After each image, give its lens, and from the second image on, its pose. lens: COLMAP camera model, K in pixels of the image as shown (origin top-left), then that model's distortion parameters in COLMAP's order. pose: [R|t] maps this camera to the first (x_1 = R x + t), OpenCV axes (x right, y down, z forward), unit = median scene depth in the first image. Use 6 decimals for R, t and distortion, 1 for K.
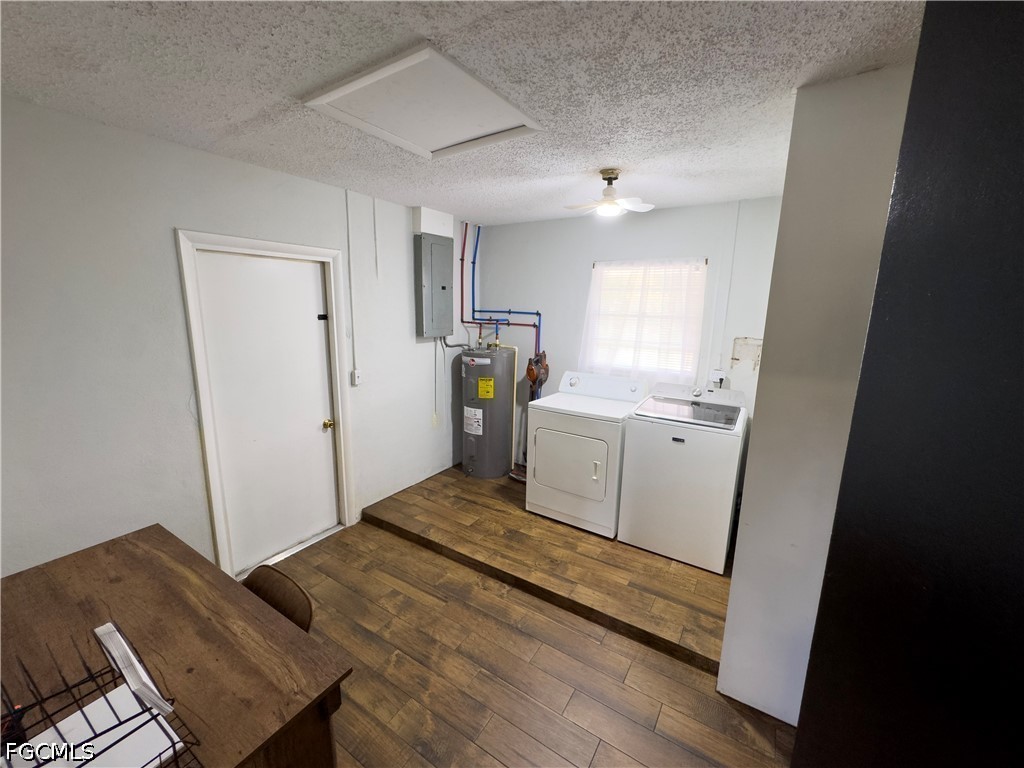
lens RADIAL K [[411.0, 0, 512.5], [0, 411.0, 381.9], [0, 0, 1]] dist [-0.002902, 0.000328]
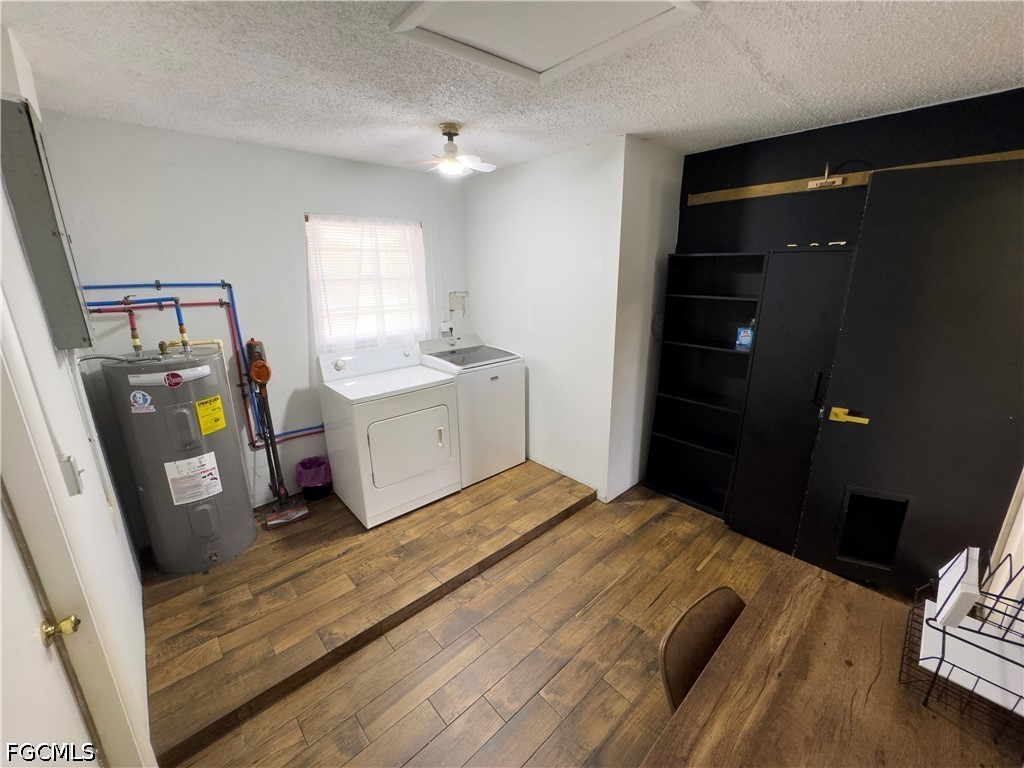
lens RADIAL K [[411.0, 0, 512.5], [0, 411.0, 382.3], [0, 0, 1]] dist [-0.002902, 0.000328]
pose [[0.256691, -0.279882, 0.925082, -0.667714], [0.195924, 0.952348, 0.233766, -0.114042], [-0.946427, 0.121240, 0.299295, 0.546011]]
